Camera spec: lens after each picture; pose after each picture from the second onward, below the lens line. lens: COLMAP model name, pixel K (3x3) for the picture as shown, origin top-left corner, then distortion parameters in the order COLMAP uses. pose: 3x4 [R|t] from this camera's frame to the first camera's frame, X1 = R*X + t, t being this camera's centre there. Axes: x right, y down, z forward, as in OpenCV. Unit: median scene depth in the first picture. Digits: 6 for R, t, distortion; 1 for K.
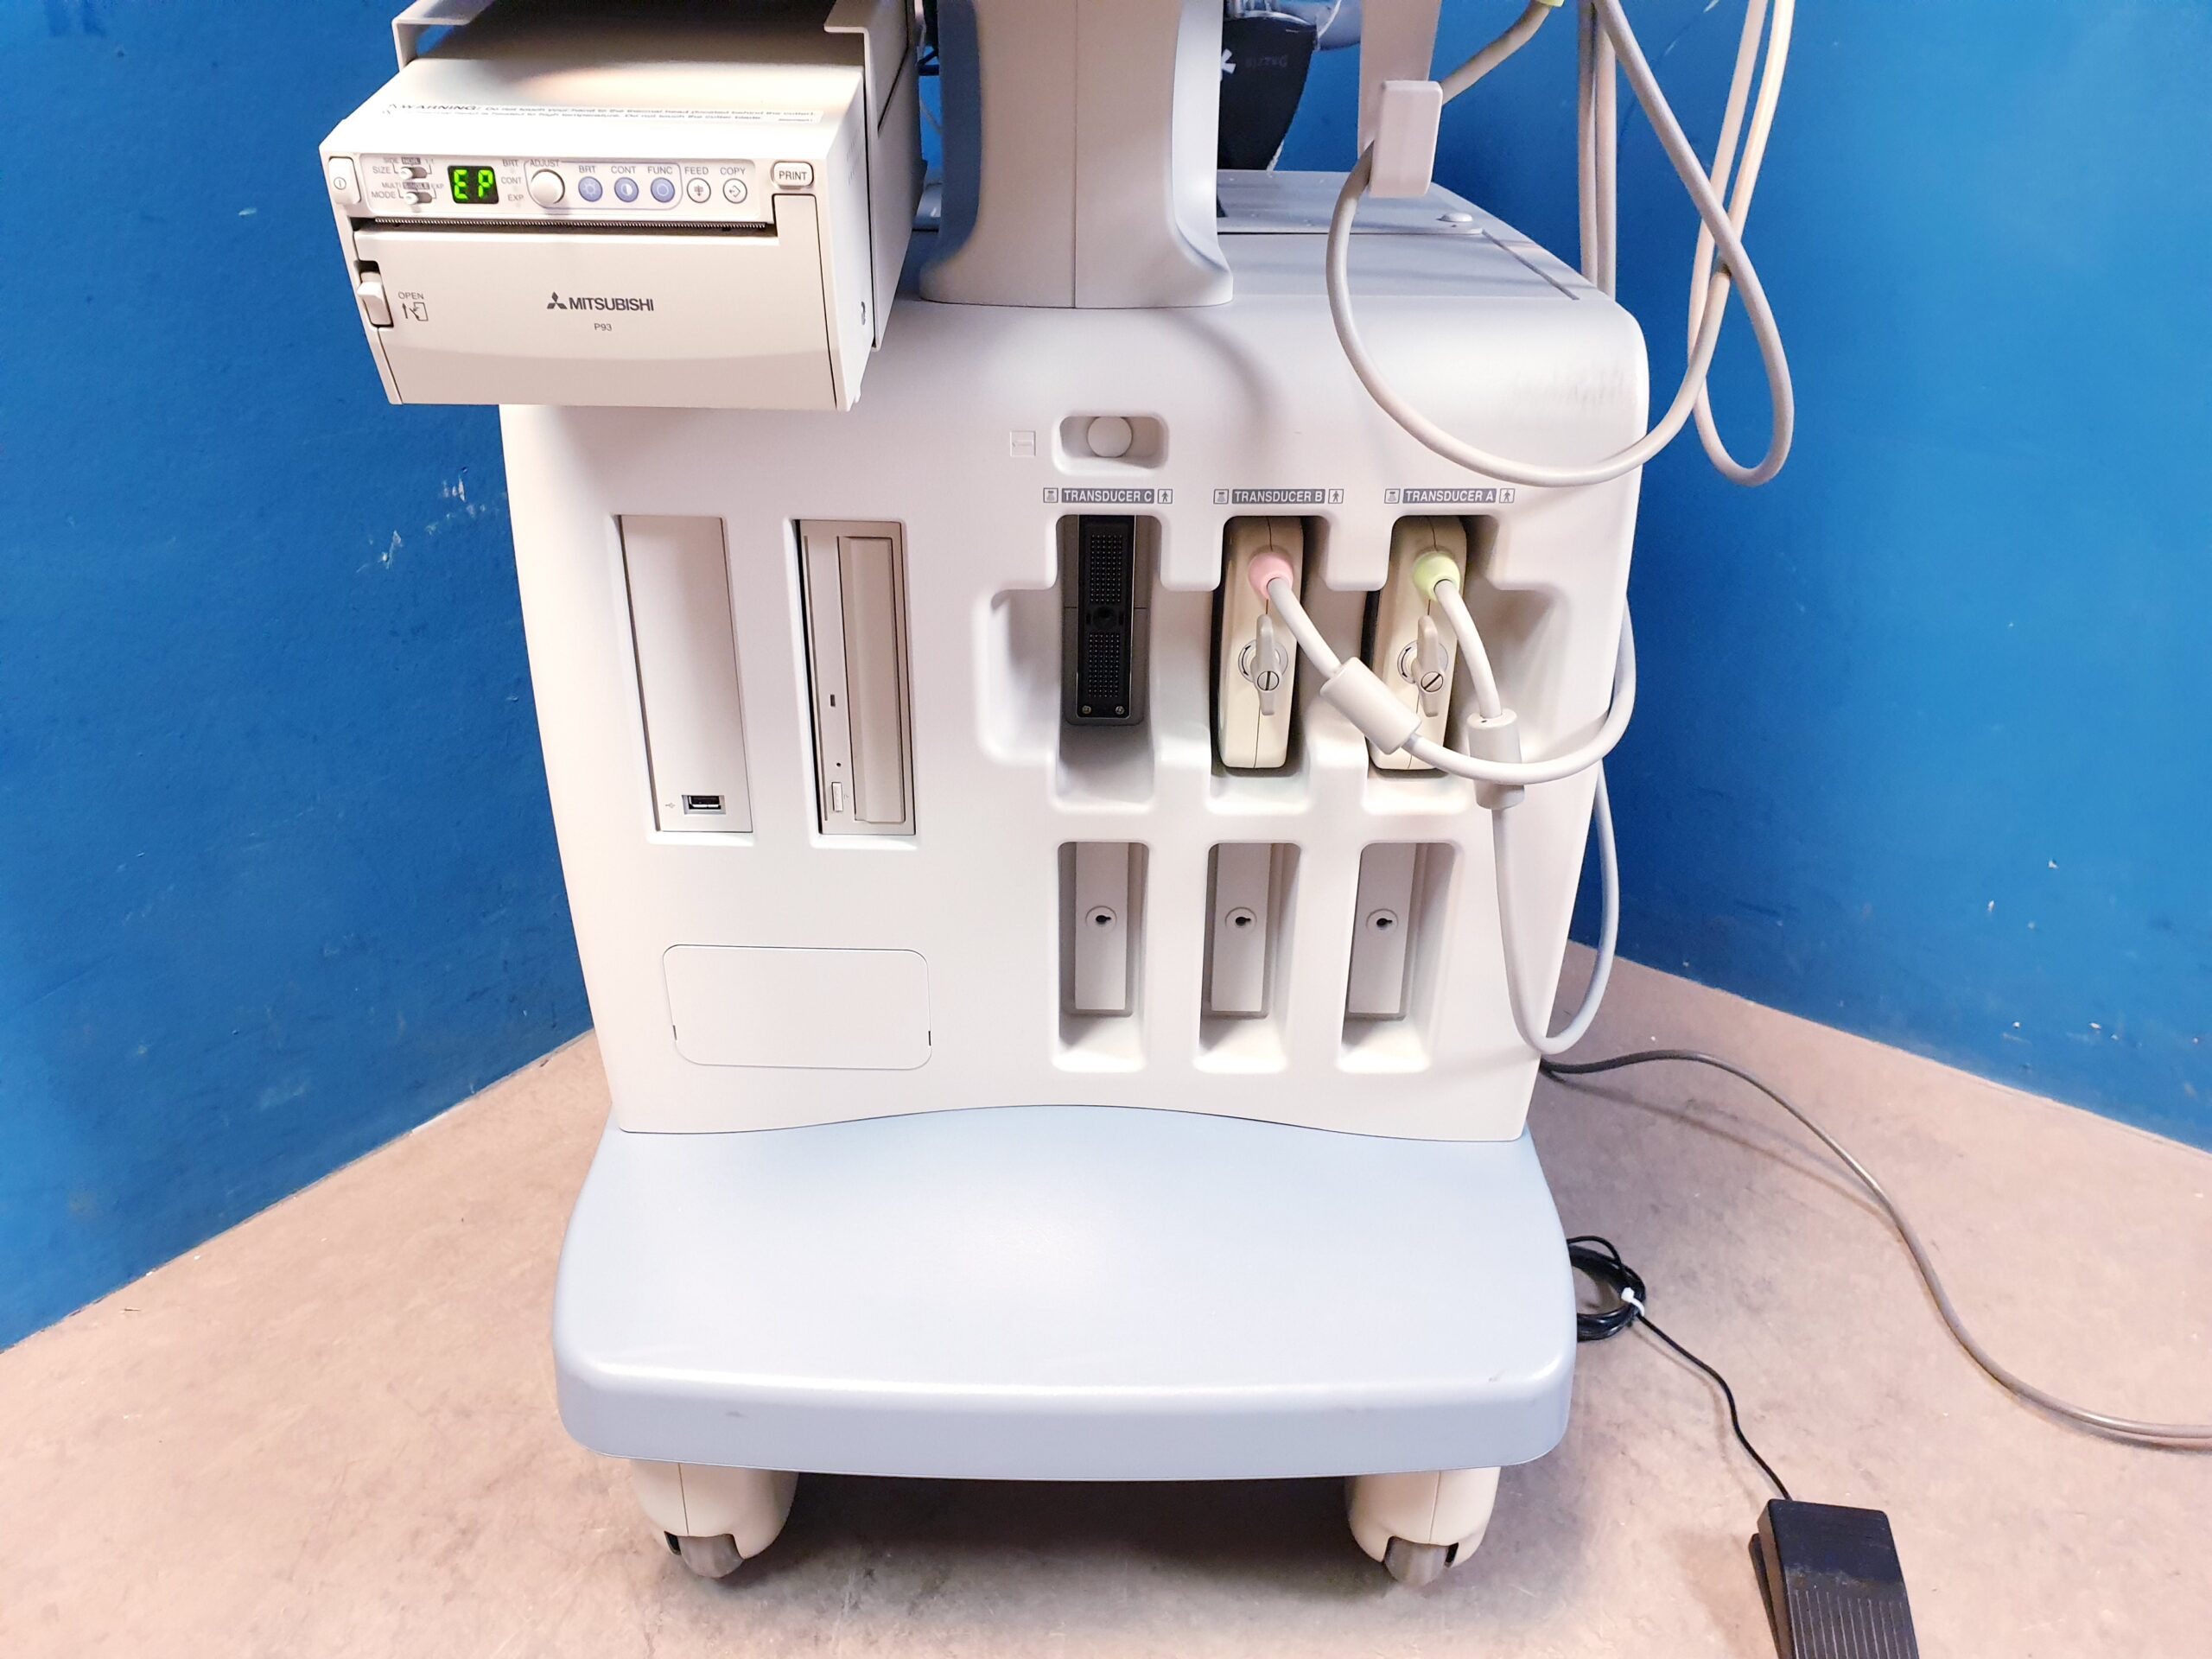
lens RADIAL K [[1715.7, 0, 1087.8], [0, 1715.7, 858.4], [0, 0, 1]] dist [-0.001534, 0.021390]
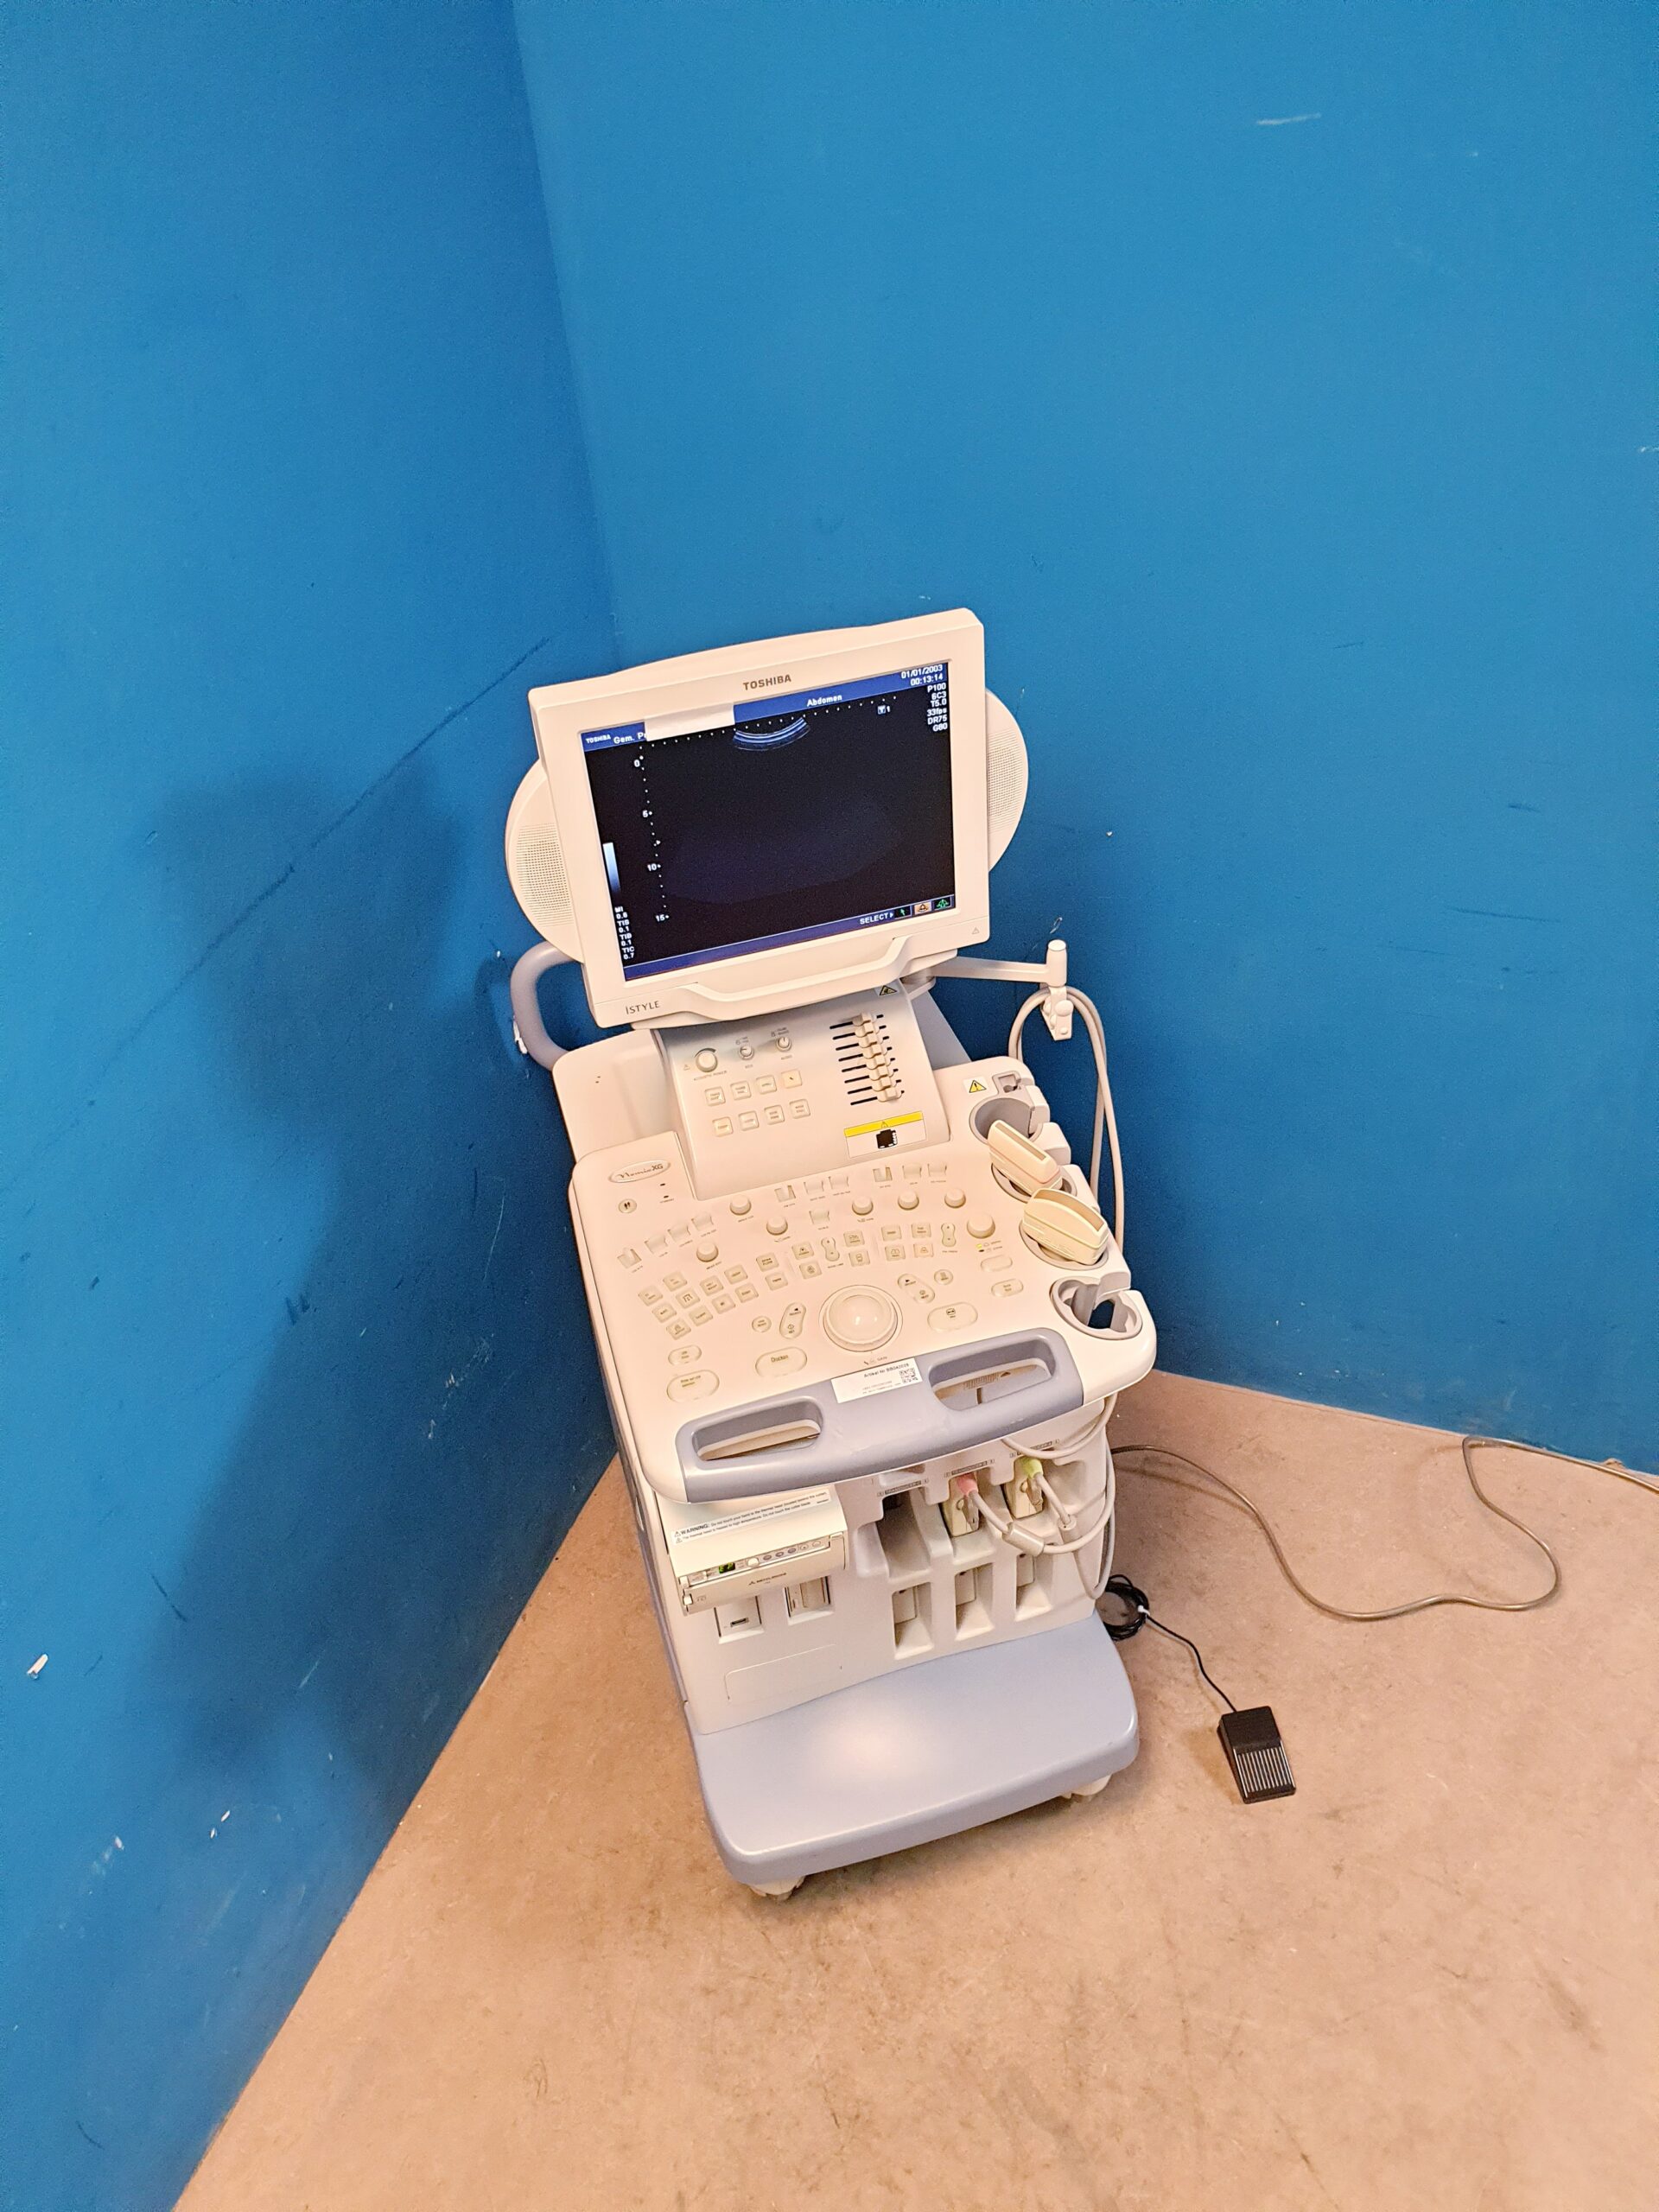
lens RADIAL K [[1715.7, 0, 830.9], [0, 1715.7, 1124.3], [0, 0, 1]] dist [-0.001534, 0.021390]
pose [[0.955291, -0.243790, 0.167292, -0.241821], [0.209808, 0.957605, 0.197418, -0.796473], [-0.208328, -0.153493, 0.965940, -0.818378]]
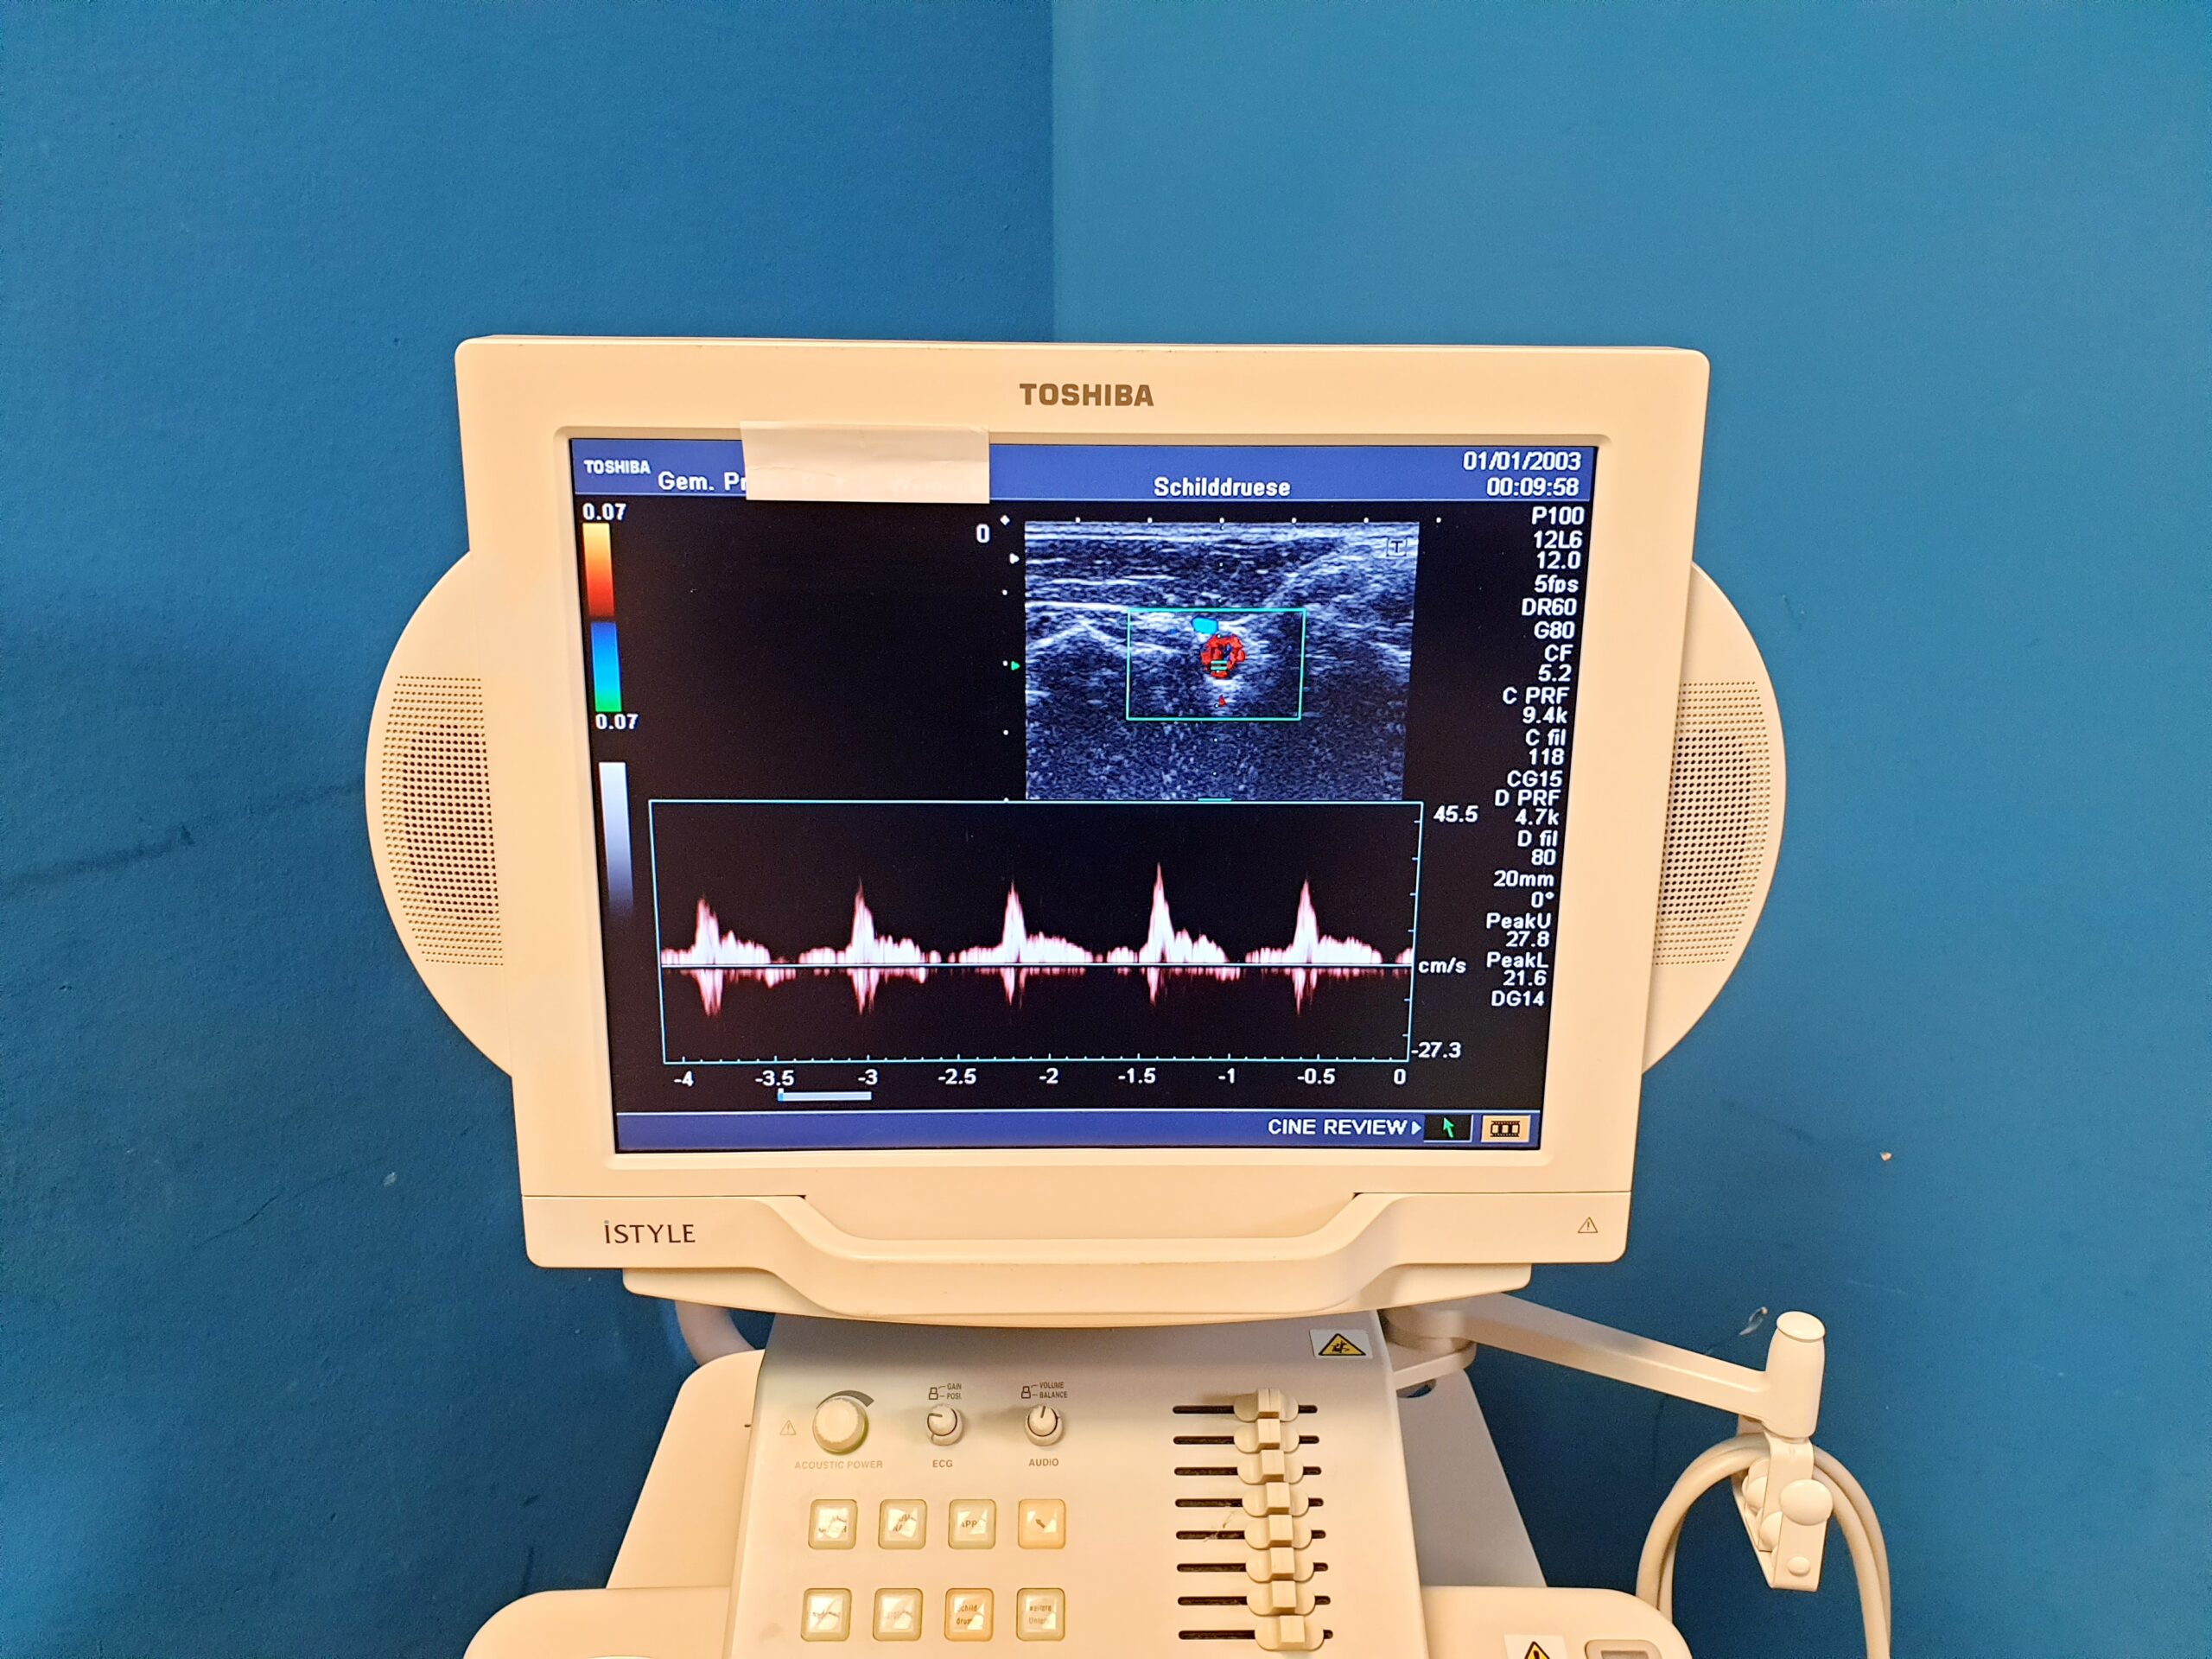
lens RADIAL K [[1715.7, 0, 1092.1], [0, 1715.7, 835.5], [0, 0, 1]] dist [-0.001534, 0.021390]
pose [[0.999800, -0.017116, 0.010358, 0.001737], [0.018830, 0.979990, -0.198156, -0.656886], [-0.006759, 0.198311, 0.980116, 0.039641]]
